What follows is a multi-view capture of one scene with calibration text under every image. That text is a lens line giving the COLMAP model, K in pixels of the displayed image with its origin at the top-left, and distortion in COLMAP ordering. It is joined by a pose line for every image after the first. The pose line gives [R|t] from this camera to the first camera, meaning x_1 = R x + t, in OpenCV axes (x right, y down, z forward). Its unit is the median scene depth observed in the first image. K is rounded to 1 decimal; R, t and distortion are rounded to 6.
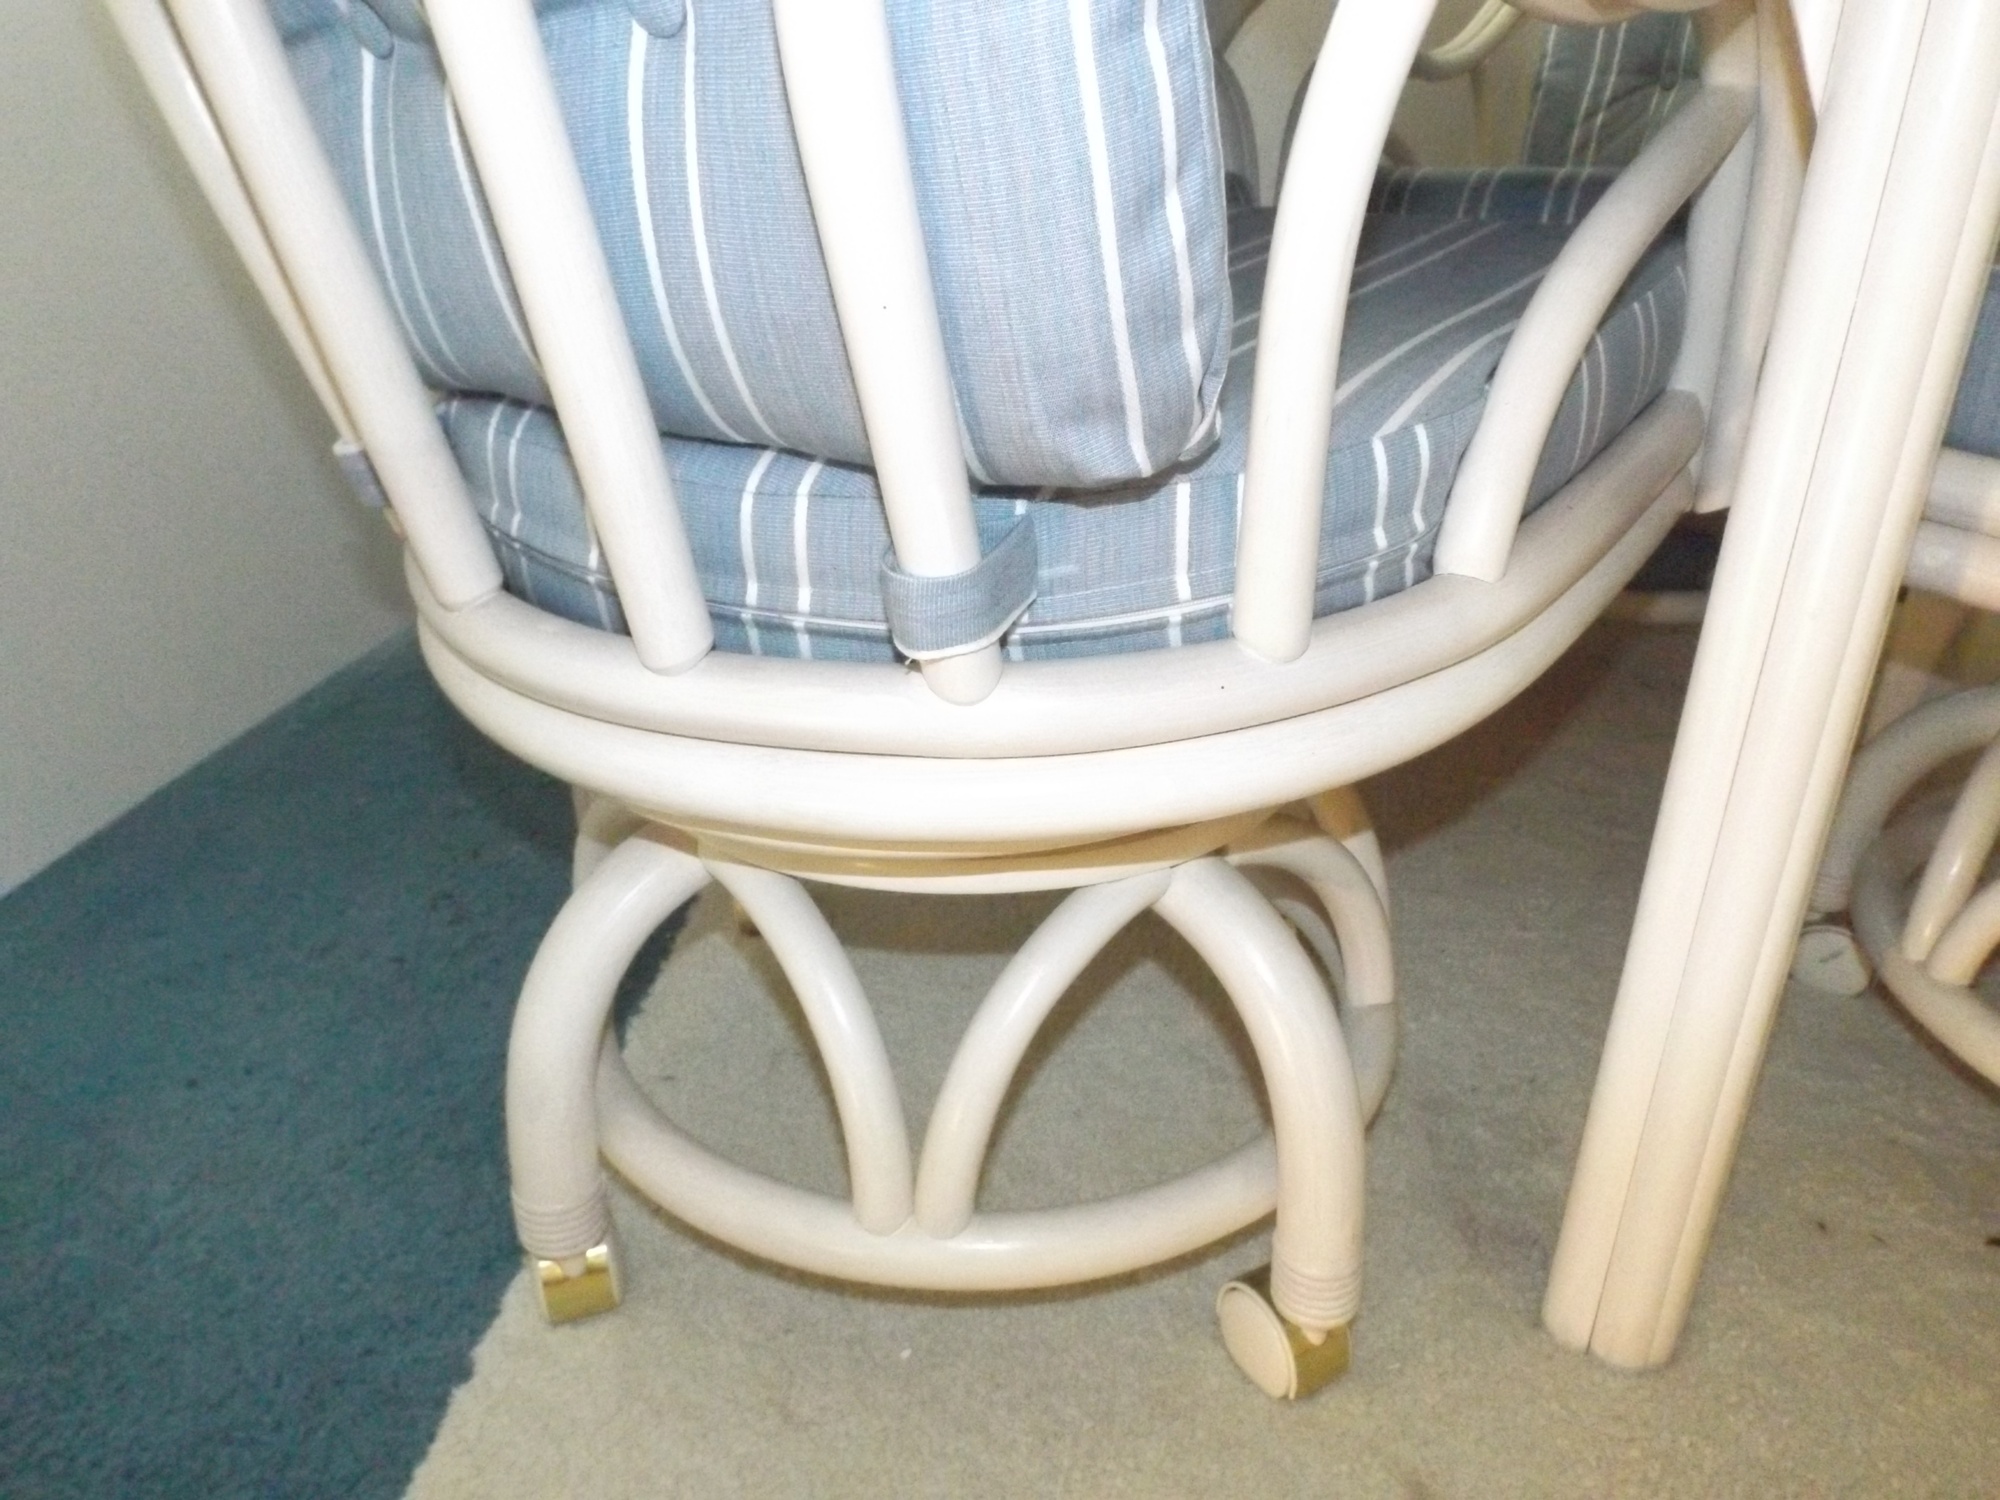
lens RADIAL K [[1436.3, 0, 997.5], [0, 1436.3, 741.4], [0, 0, 1]] dist [0.002692, -0.023101]
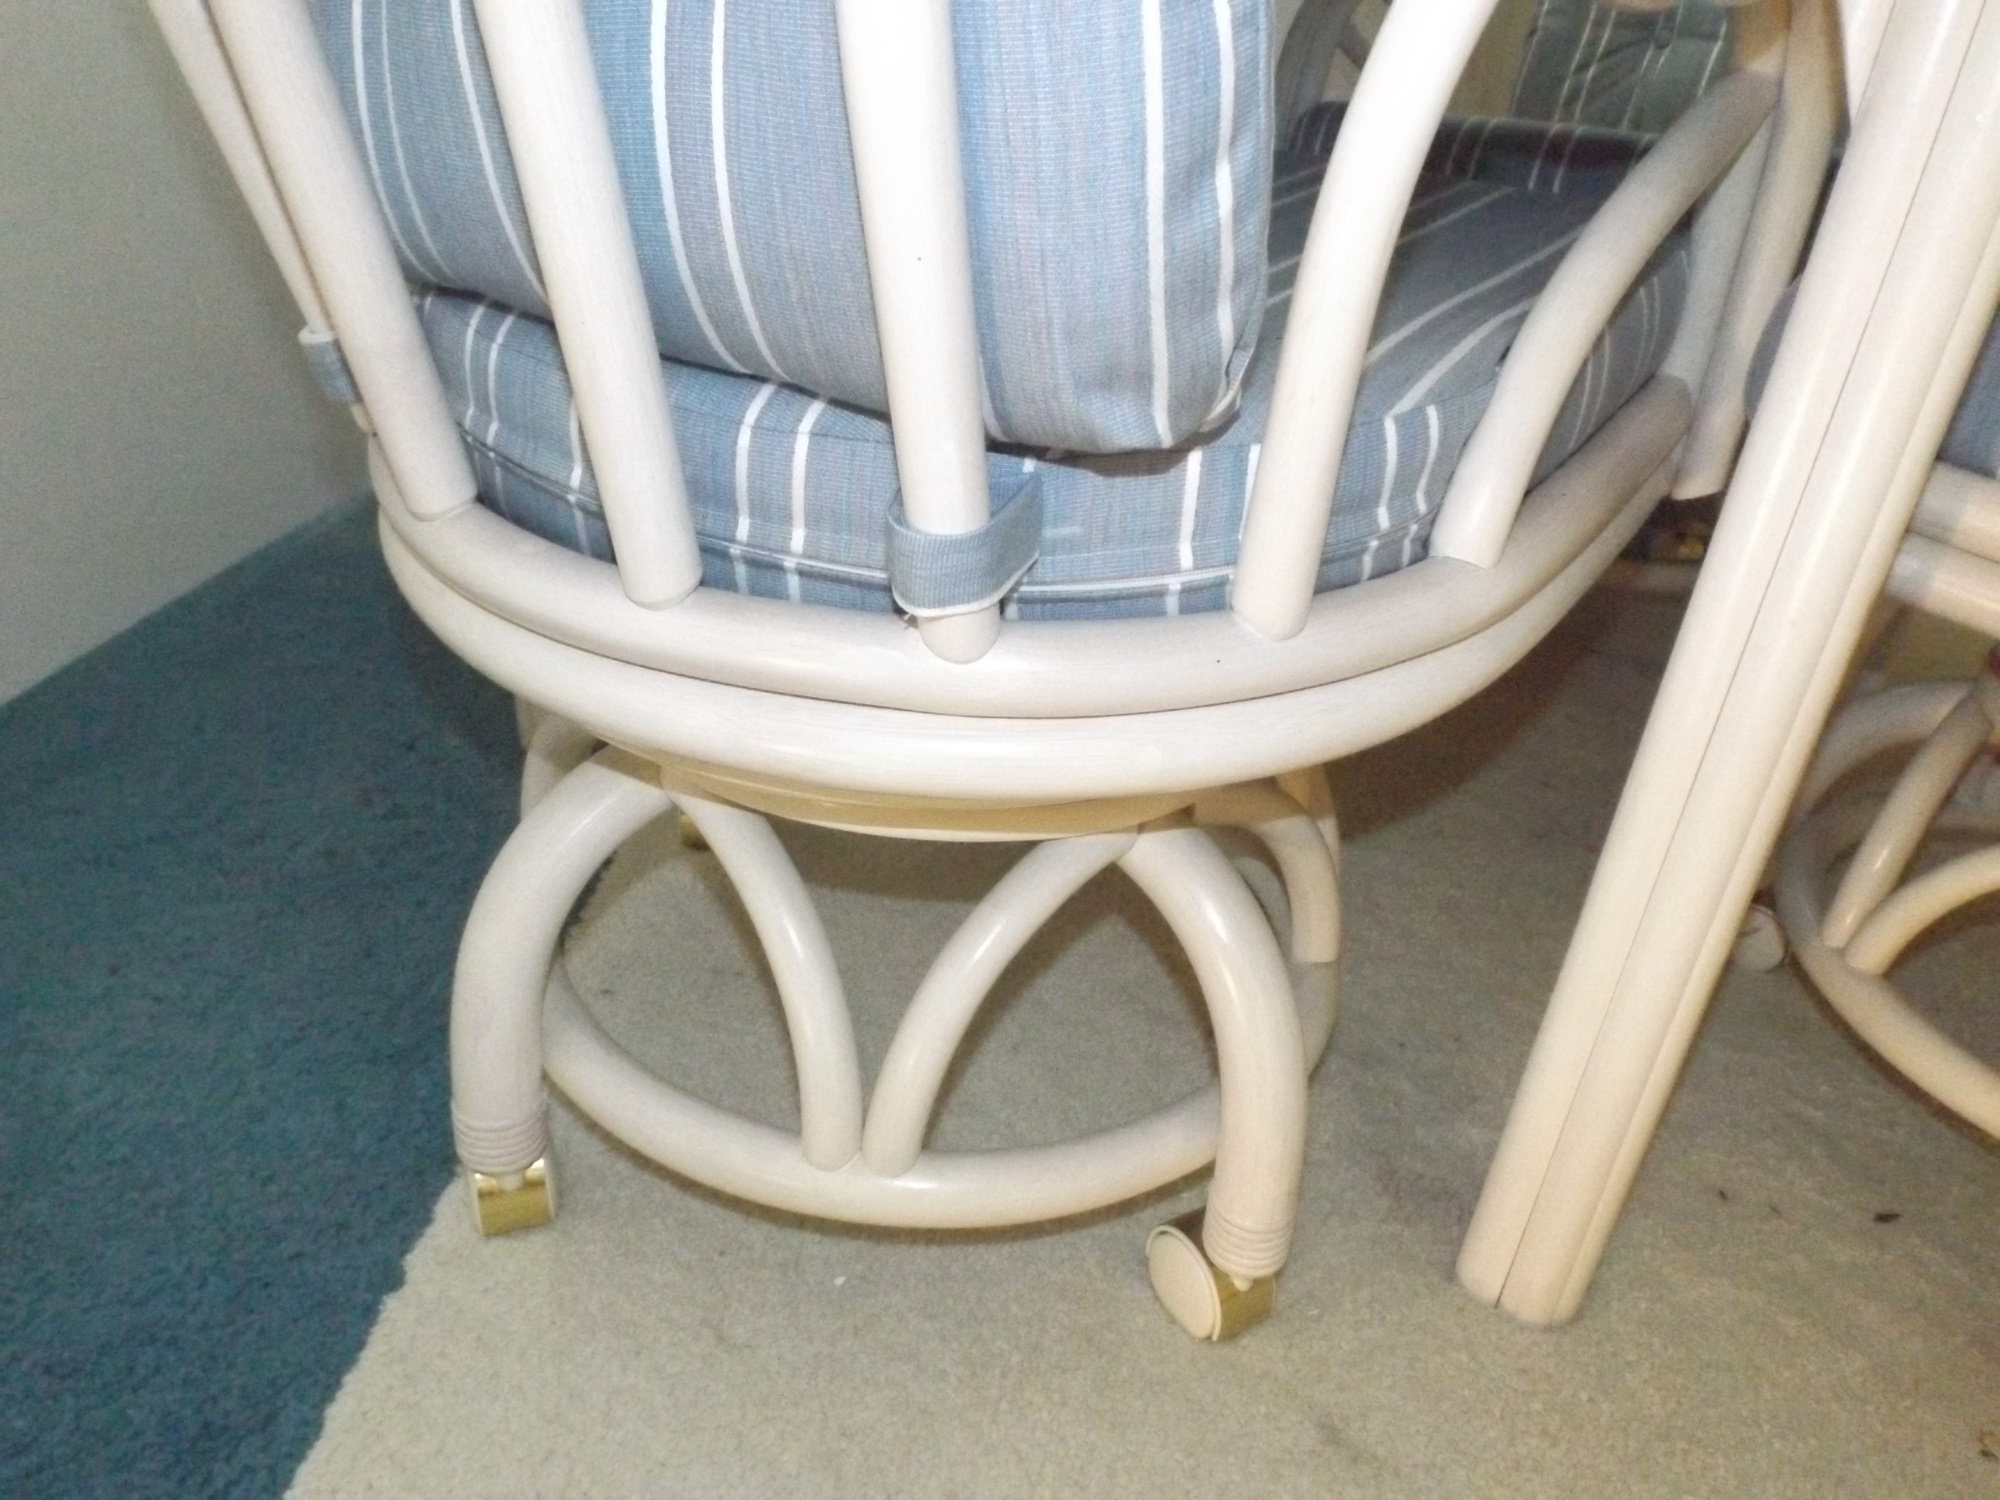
lens RADIAL K [[1436.3, 0, 997.5], [0, 1436.3, 741.4], [0, 0, 1]] dist [0.002692, -0.023101]
pose [[0.996545, 0.062447, 0.054762, -0.035162], [-0.065920, 0.995764, 0.064091, -0.027154], [-0.050527, -0.067480, 0.996440, 0.010561]]
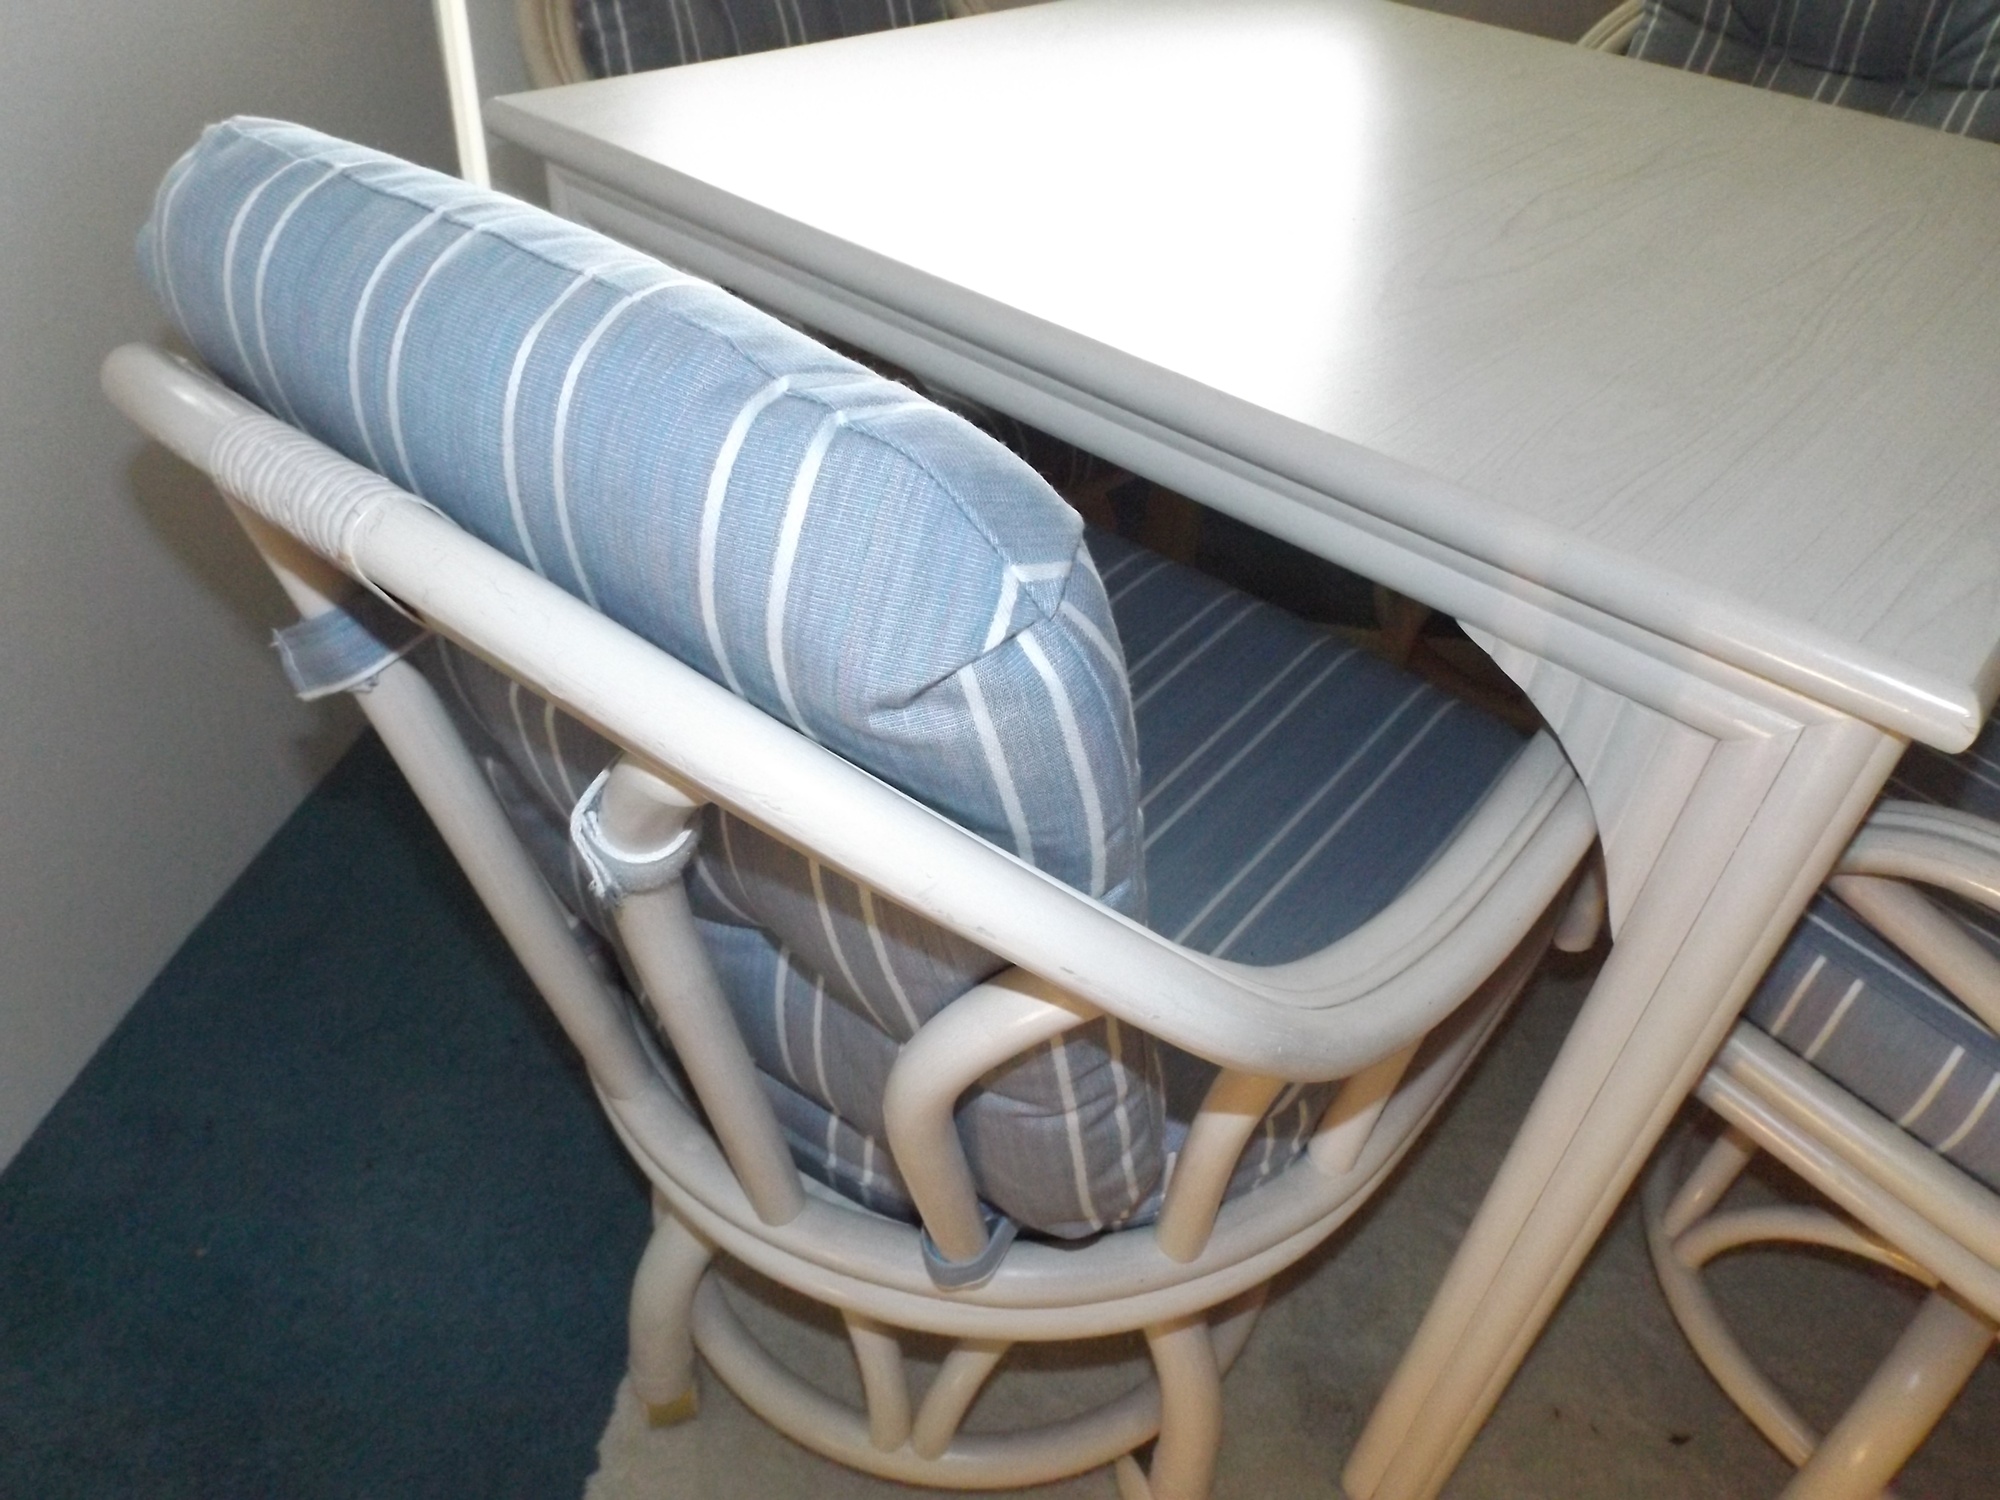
lens RADIAL K [[1436.3, 0, 997.5], [0, 1436.3, 741.4], [0, 0, 1]] dist [0.002692, -0.023101]
pose [[0.996100, 0.087972, 0.006758, -0.041208], [-0.087057, 0.967492, 0.237446, -0.709722], [0.014350, -0.237108, 0.971377, -0.254279]]
